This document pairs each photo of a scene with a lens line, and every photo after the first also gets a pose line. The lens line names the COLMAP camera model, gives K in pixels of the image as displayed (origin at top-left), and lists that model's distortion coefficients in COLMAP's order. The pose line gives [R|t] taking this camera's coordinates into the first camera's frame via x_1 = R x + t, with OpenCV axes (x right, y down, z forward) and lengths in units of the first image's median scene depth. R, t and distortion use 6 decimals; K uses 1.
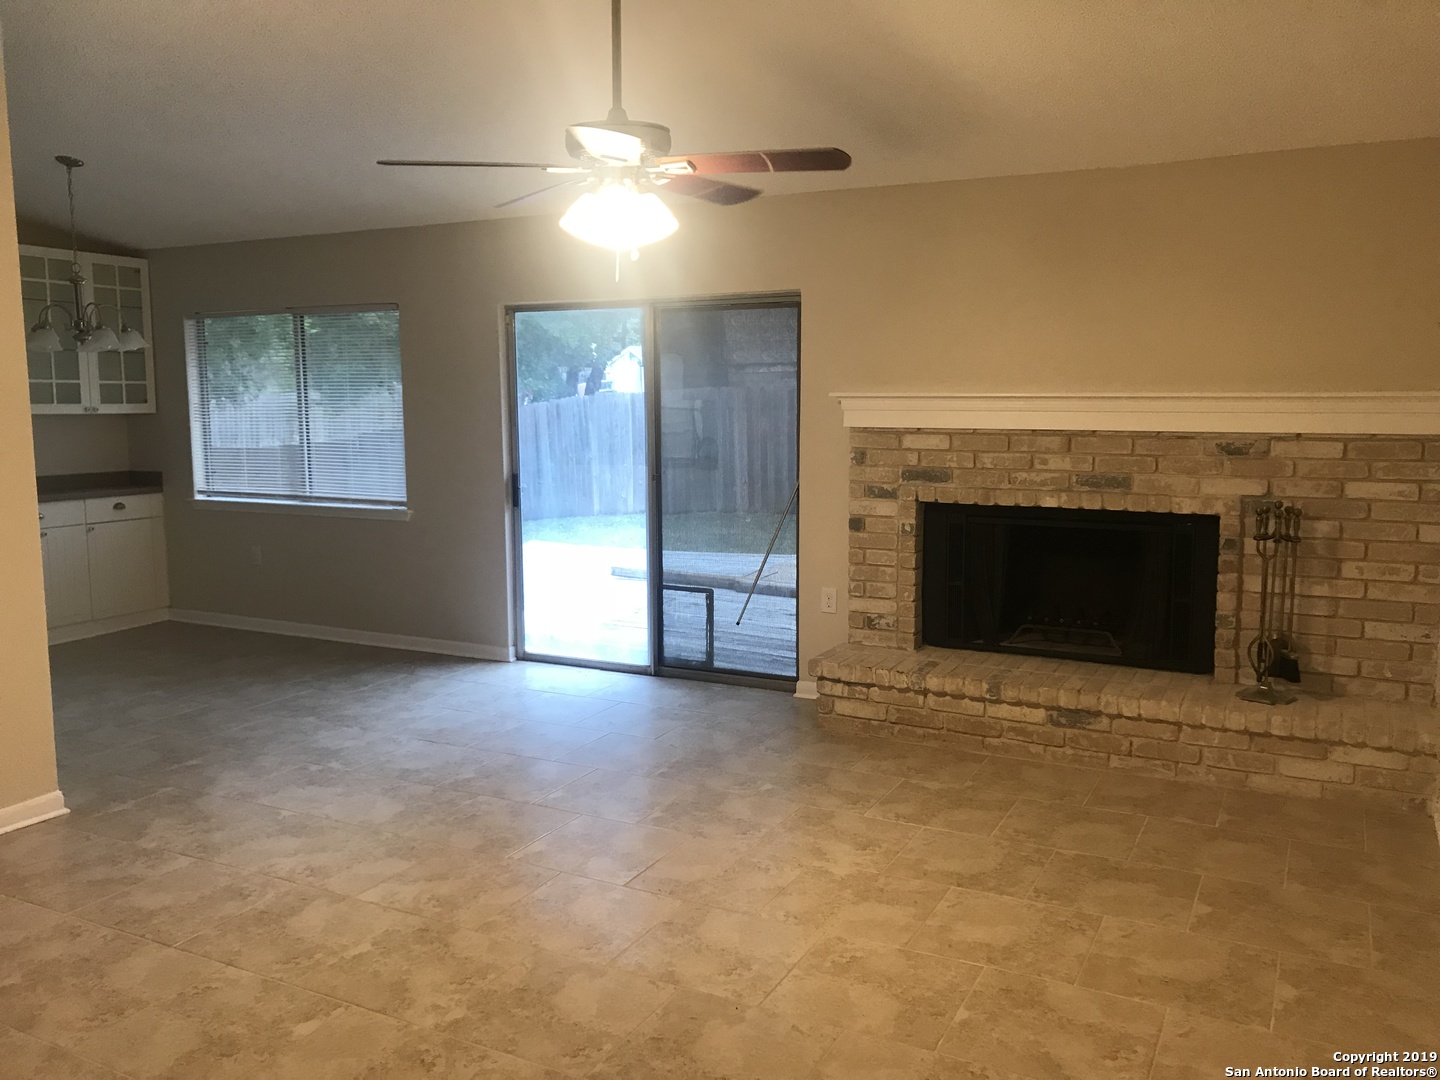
lens RADIAL K [[1181.2, 0, 713.3], [0, 1181.2, 533.7], [0, 0, 1]] dist [0.011180, 0.007160]
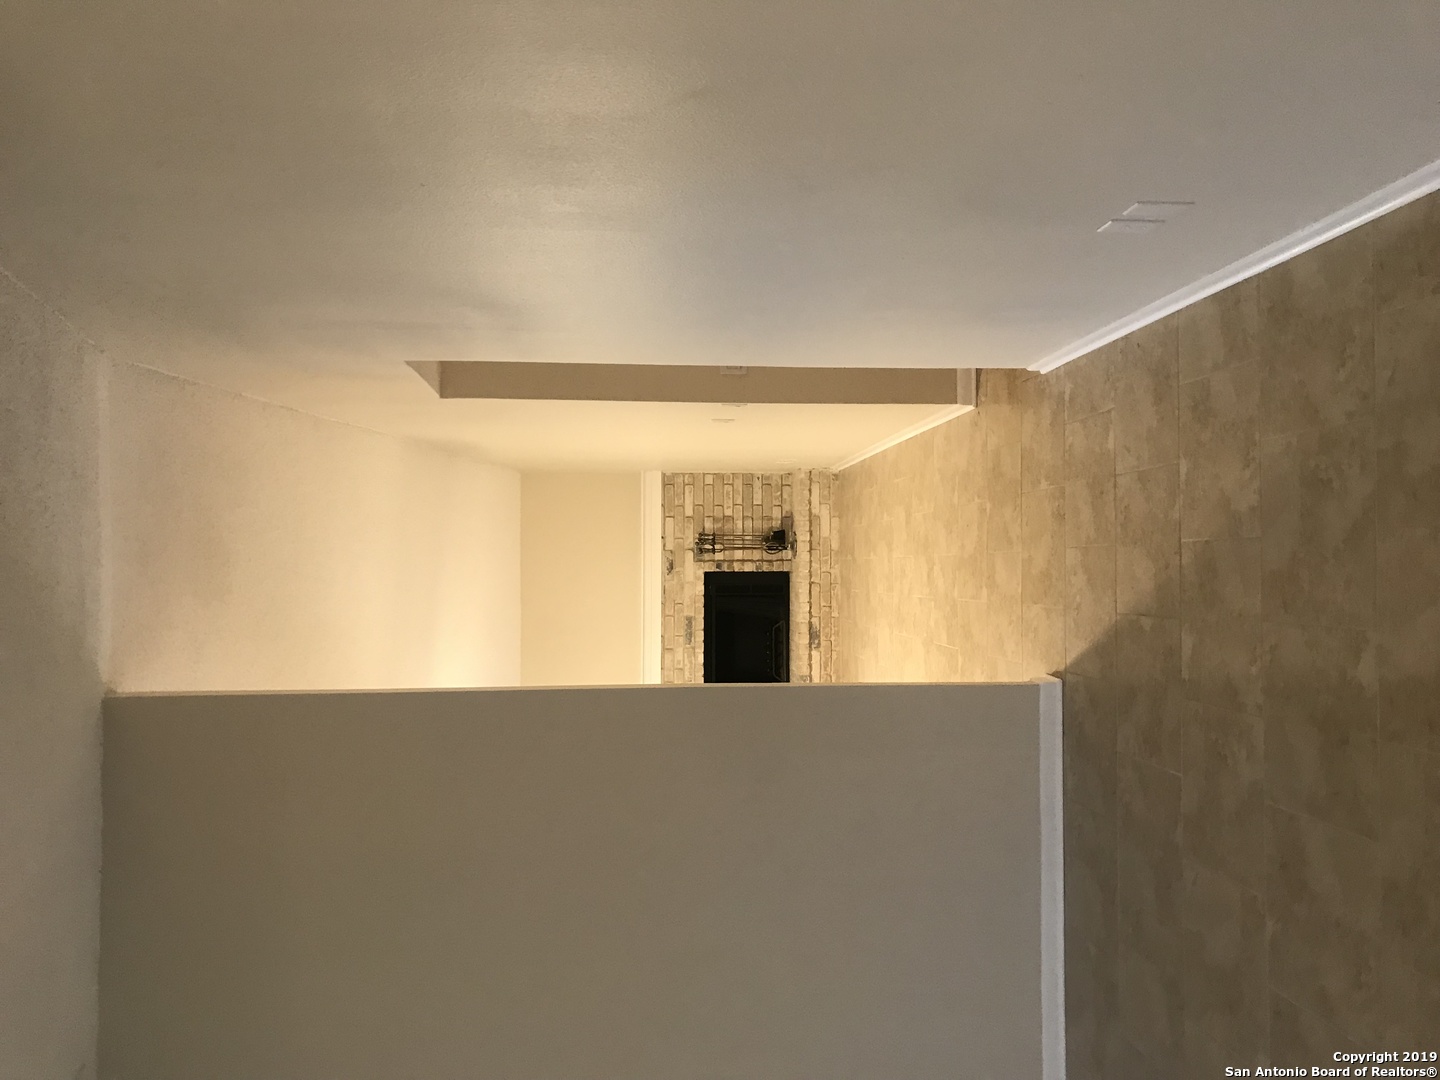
lens RADIAL K [[1181.2, 0, 720.5], [0, 1181.2, 540.0], [0, 0, 1]] dist [0.011180, 0.007160]
pose [[-0.029461, -0.874888, 0.483429, -0.469238], [0.998044, -0.052429, -0.034060, 0.080861], [0.055144, 0.481480, 0.874721, -0.726509]]
